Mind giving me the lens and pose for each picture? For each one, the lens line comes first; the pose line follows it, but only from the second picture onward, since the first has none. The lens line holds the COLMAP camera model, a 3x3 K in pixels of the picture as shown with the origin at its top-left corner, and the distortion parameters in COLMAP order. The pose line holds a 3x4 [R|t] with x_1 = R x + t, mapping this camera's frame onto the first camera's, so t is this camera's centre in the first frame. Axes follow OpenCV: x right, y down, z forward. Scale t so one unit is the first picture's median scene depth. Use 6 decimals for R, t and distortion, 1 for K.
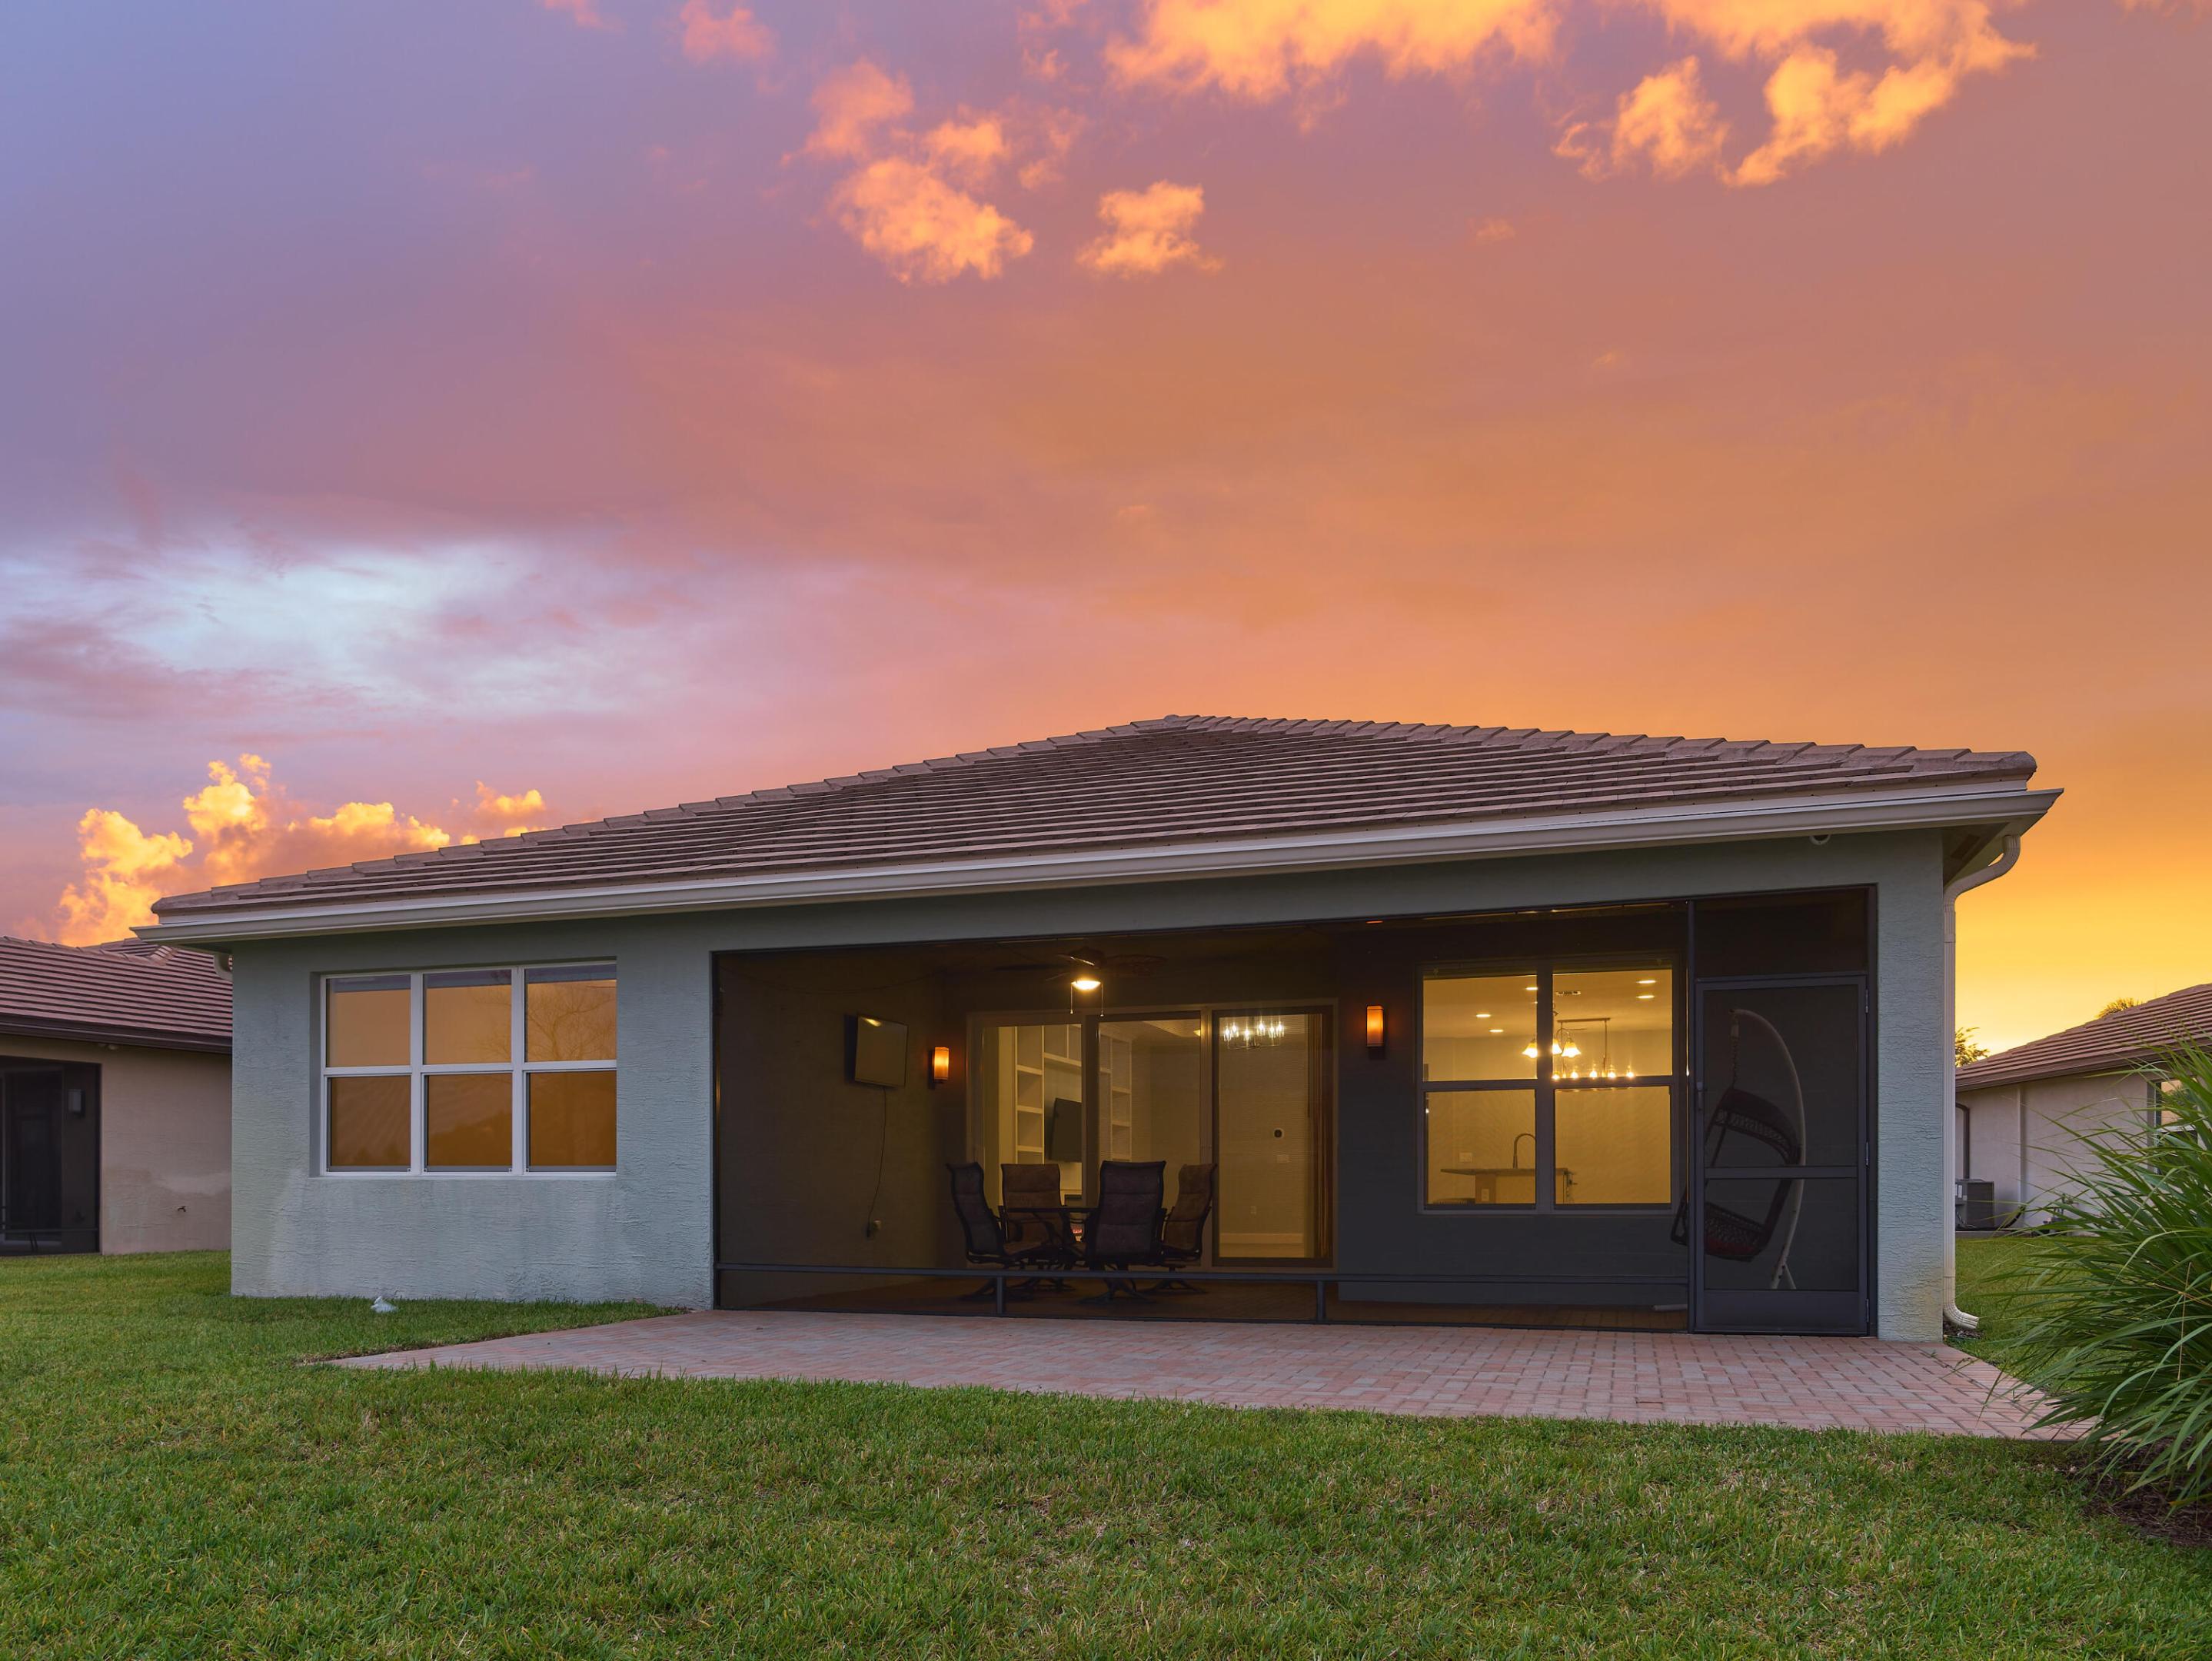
lens RADIAL K [[1460.0, 0, 1106.0], [0, 1460.0, 830.5], [0, 0, 1]] dist [-0.003705, -0.001202]
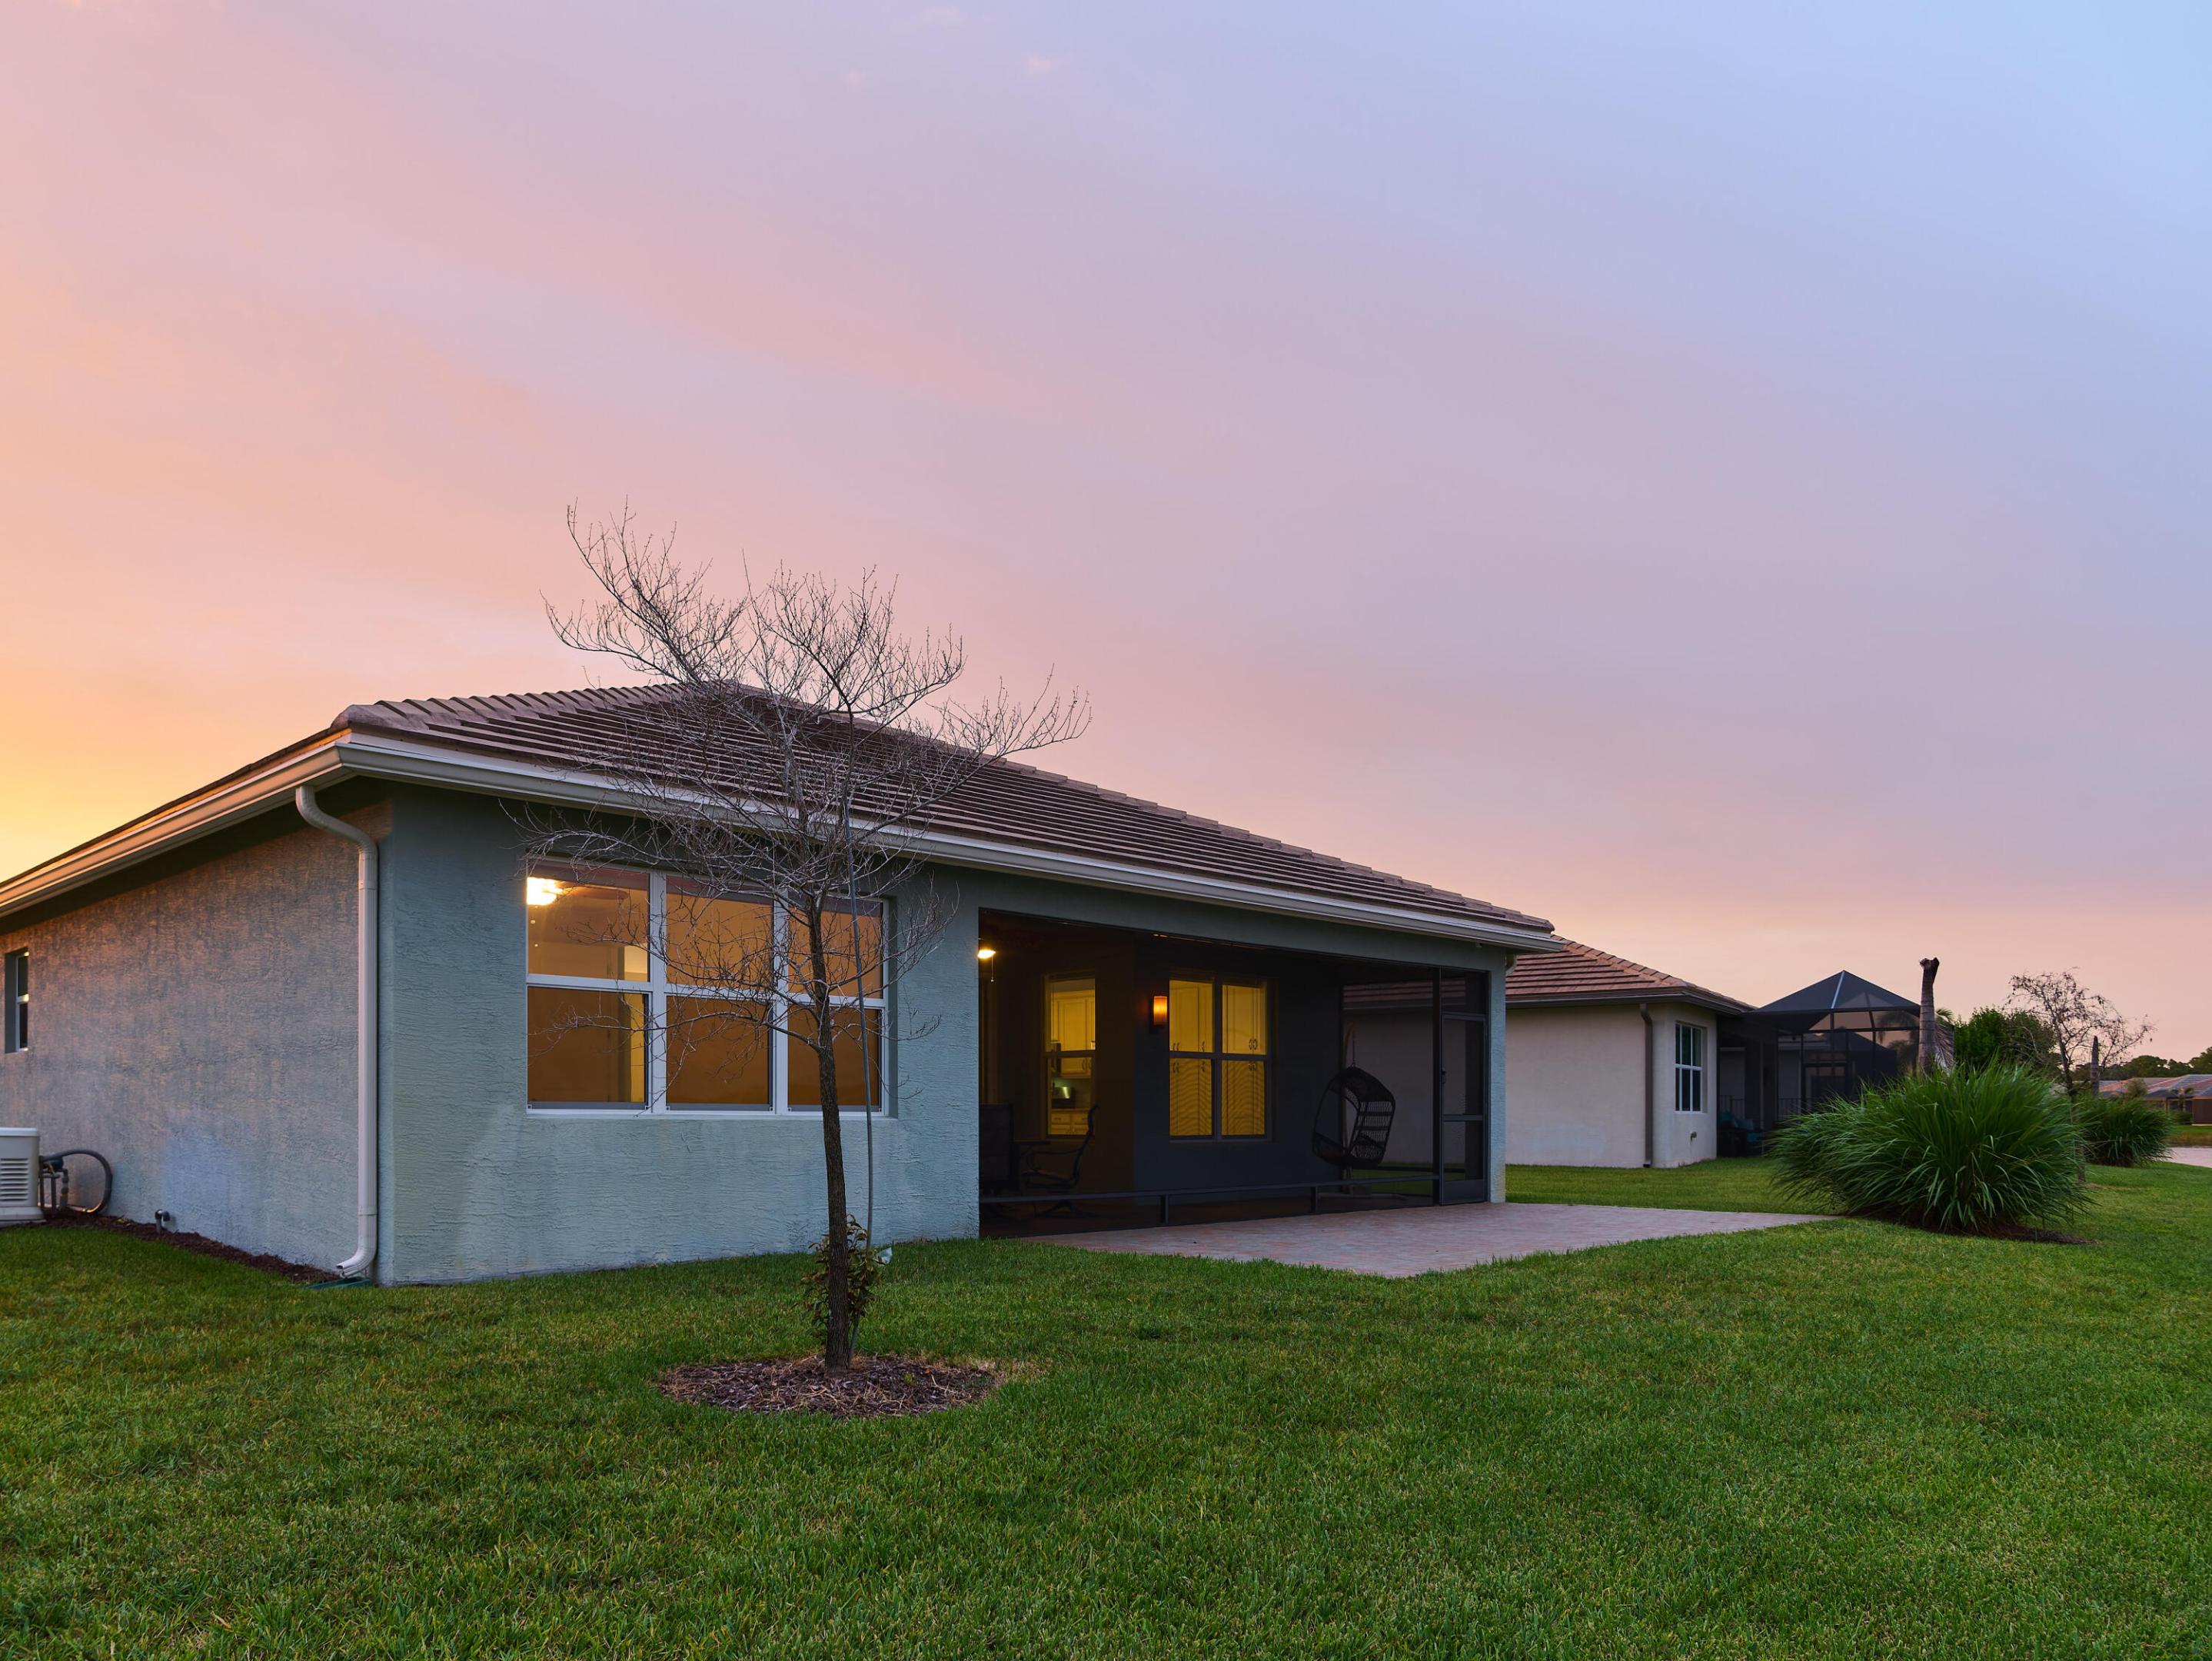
lens RADIAL K [[1533.7, 0, 1106.0], [0, 1533.7, 830.5], [0, 0, 1]] dist [0.005394, 0.000889]
pose [[0.439224, 0.168380, 0.882457, -1.169944], [-0.213796, 0.973649, -0.079368, 0.094753], [-0.872567, -0.153806, 0.463649, 0.400946]]
